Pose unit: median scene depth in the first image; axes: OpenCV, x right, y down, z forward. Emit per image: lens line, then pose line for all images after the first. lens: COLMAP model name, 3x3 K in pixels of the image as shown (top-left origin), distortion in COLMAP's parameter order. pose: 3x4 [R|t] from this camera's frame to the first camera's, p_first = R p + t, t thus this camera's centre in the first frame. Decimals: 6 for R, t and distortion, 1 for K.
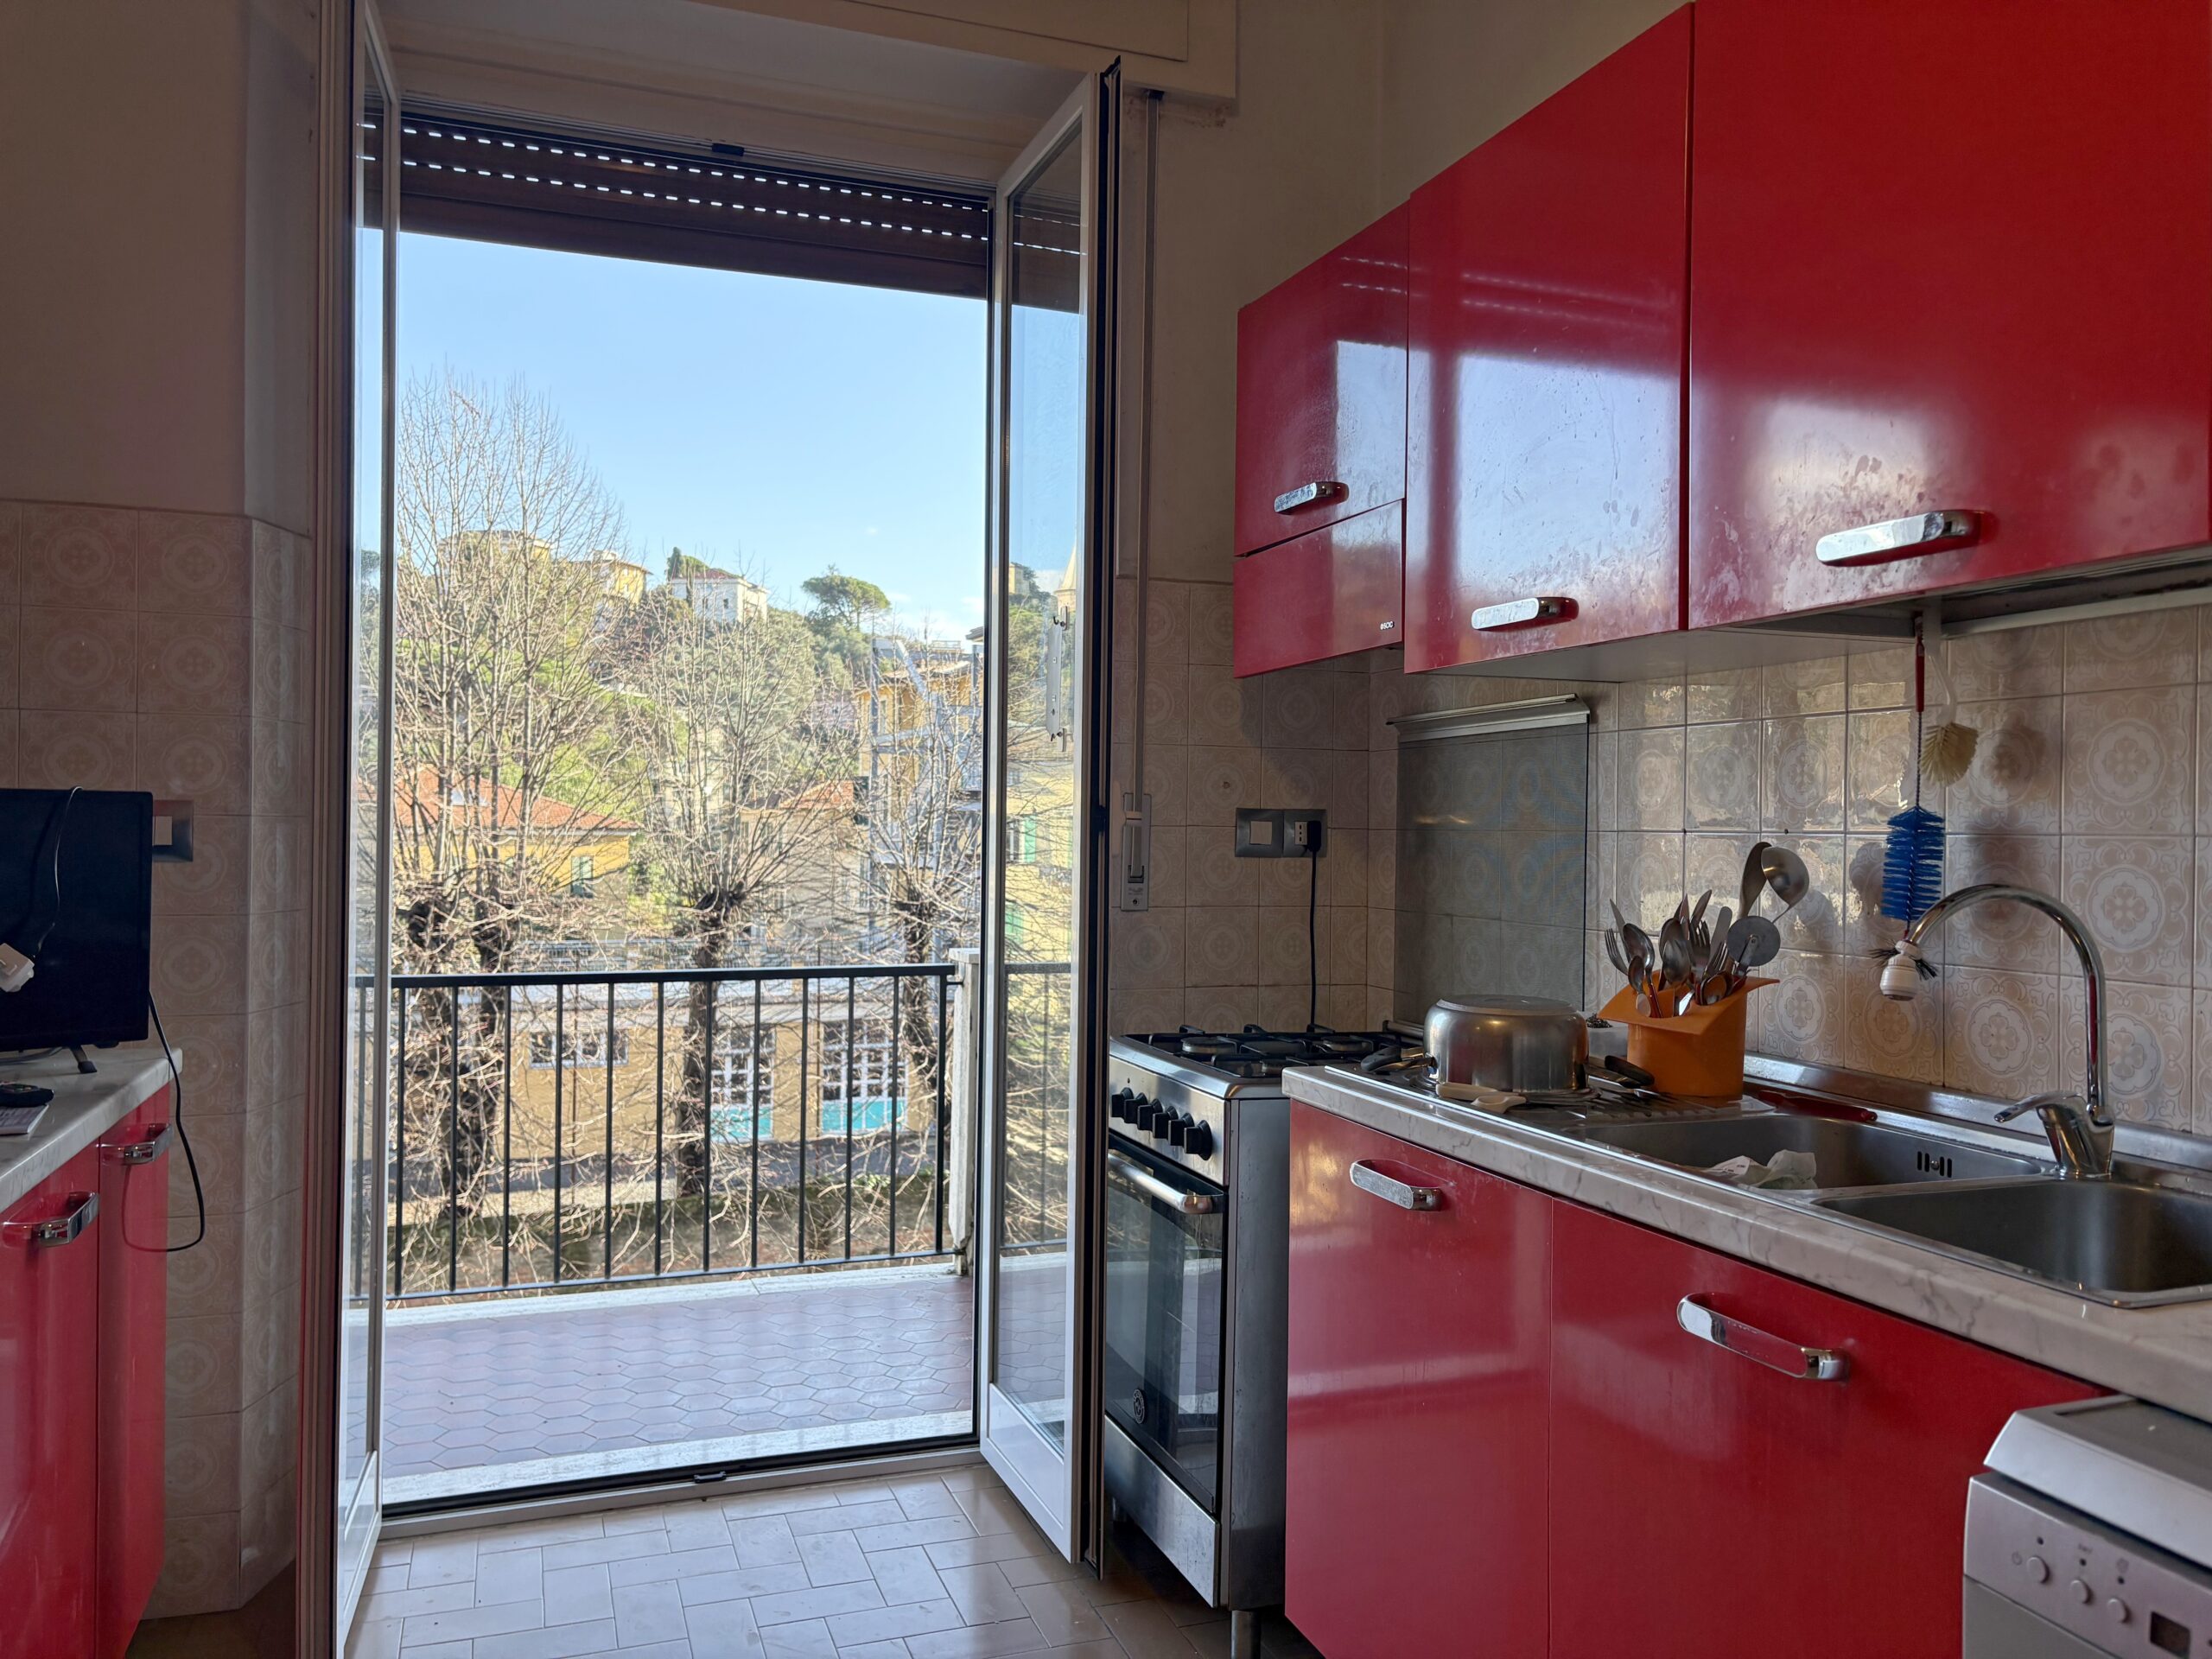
lens RADIAL K [[1706.3, 0, 1094.4], [0, 1706.3, 828.1], [0, 0, 1]] dist [0.054041, -0.065027]
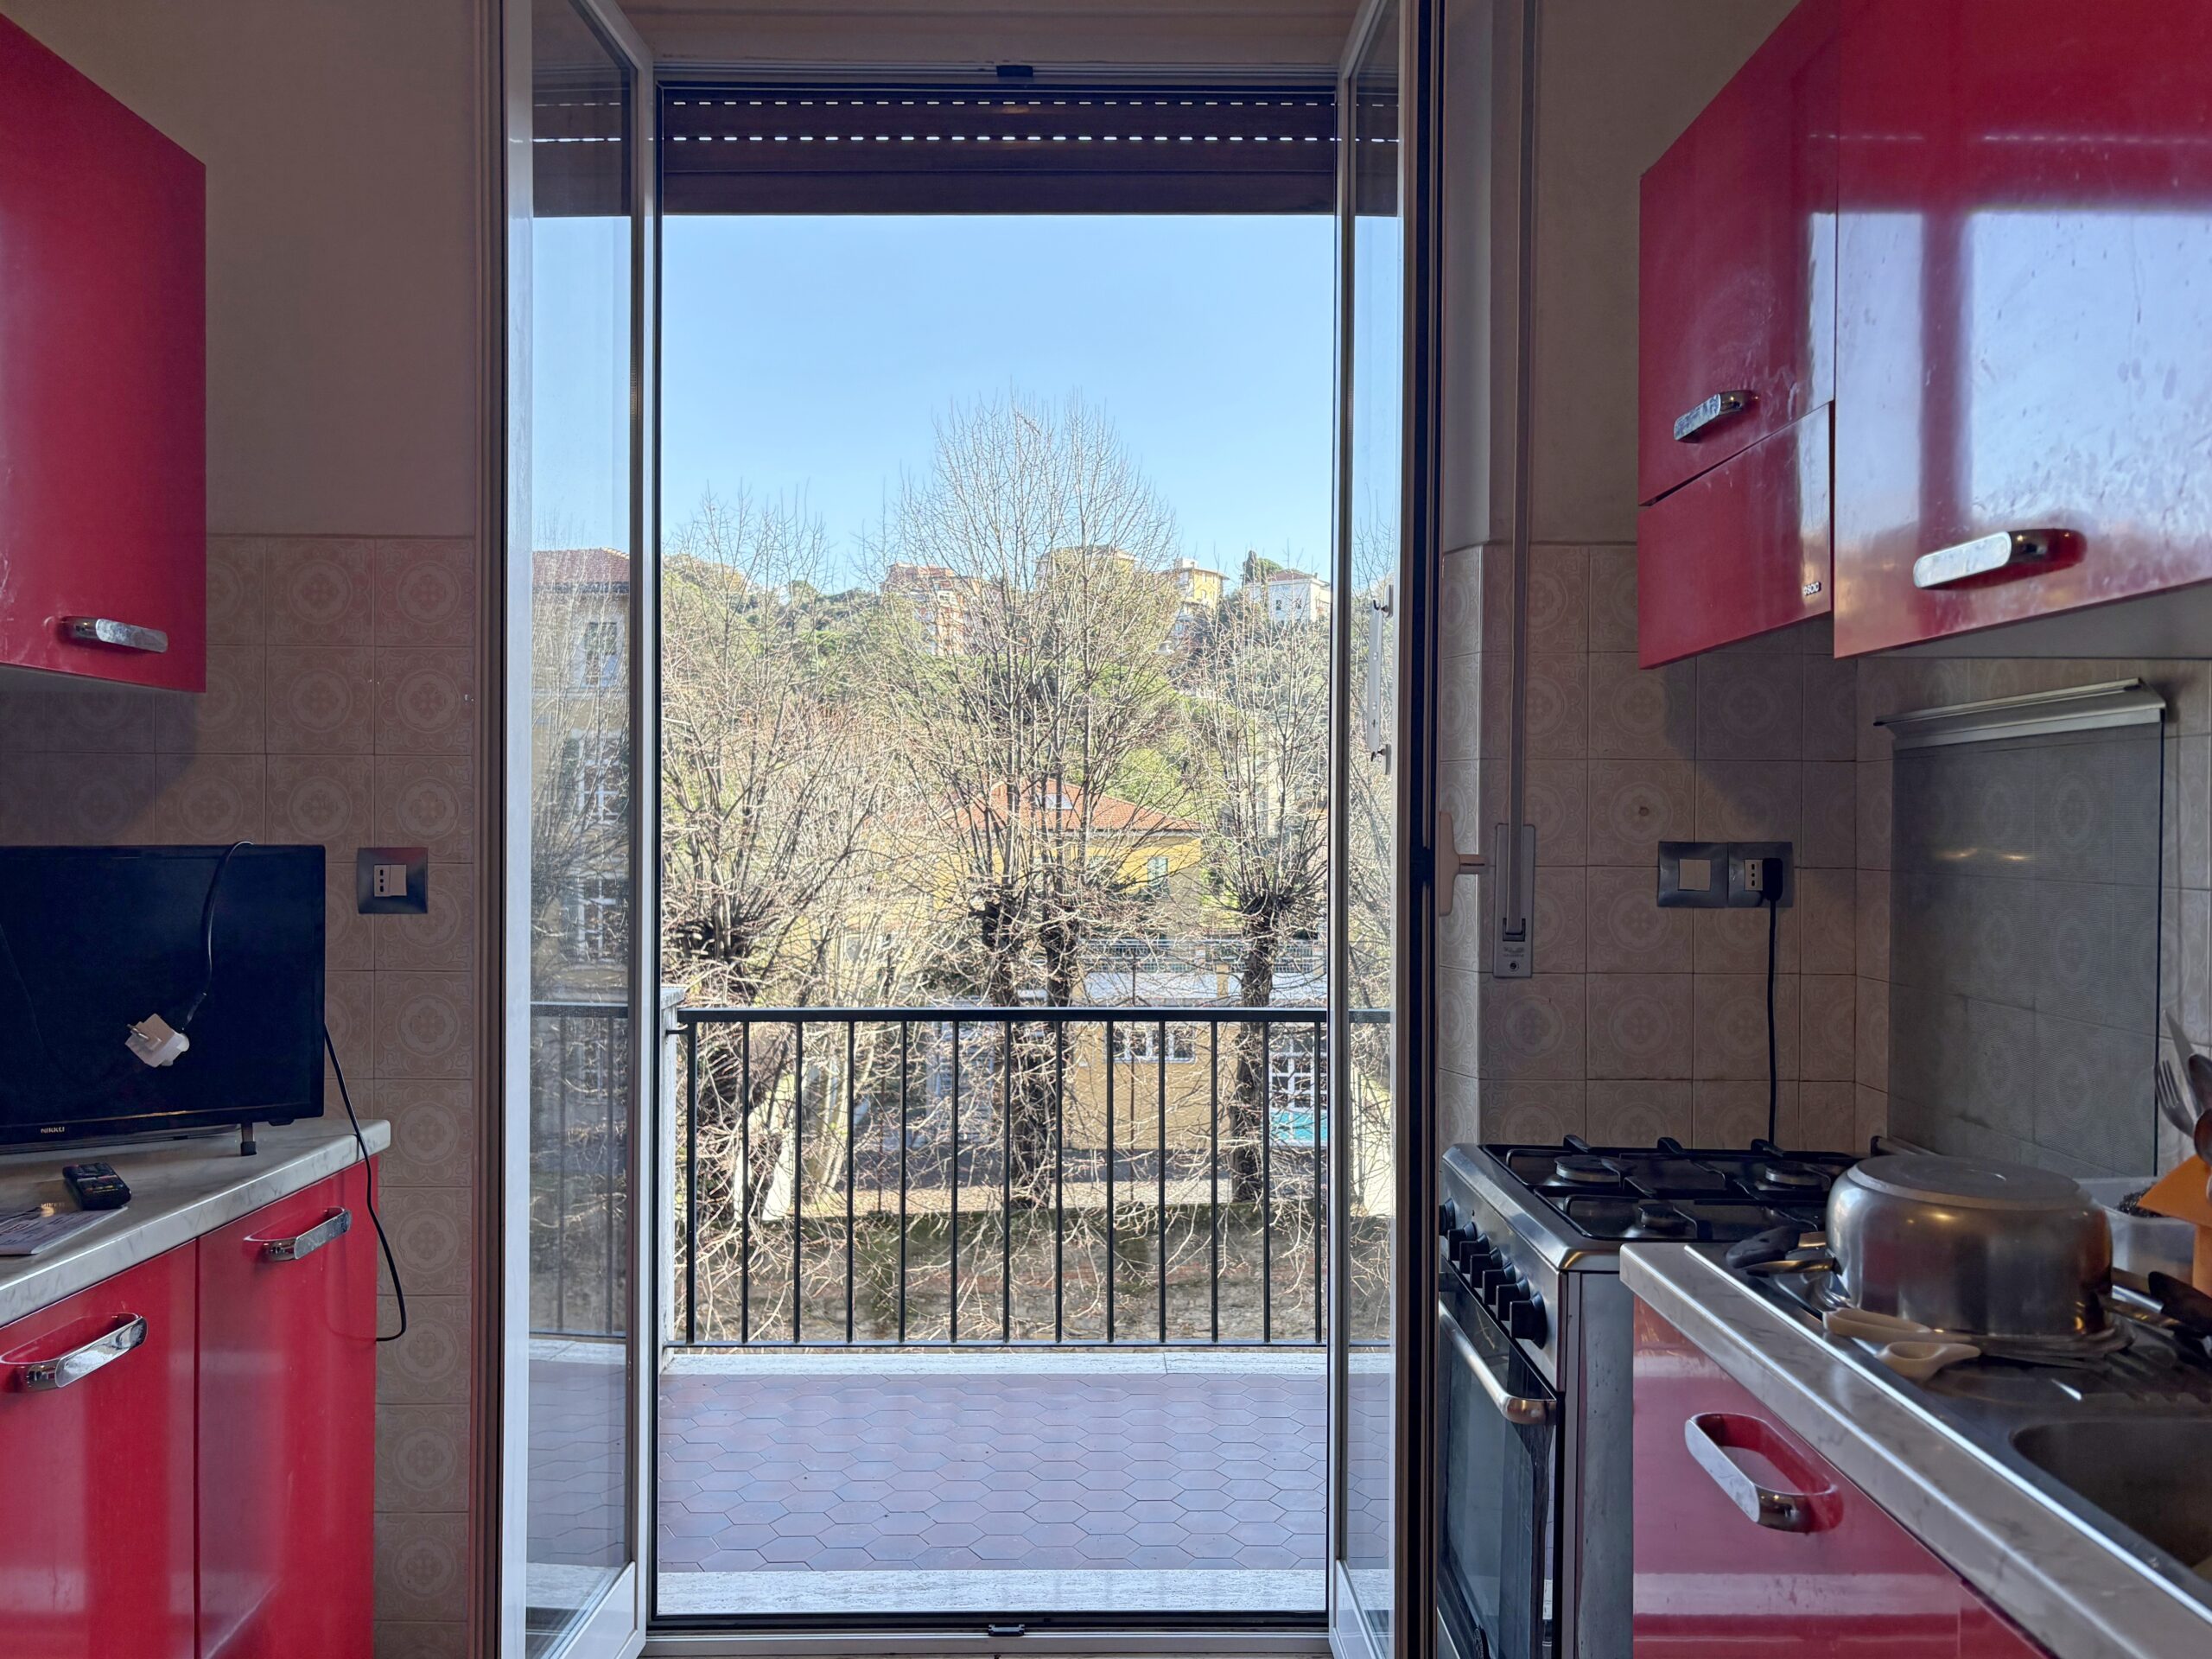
lens RADIAL K [[1706.3, 0, 1101.9], [0, 1706.3, 824.0], [0, 0, 1]] dist [0.054041, -0.065027]
pose [[0.942442, -0.007043, -0.334296, 0.103884], [0.007109, 0.999974, -0.001024, -0.020349], [0.334294, -0.001412, 0.942468, 0.201190]]
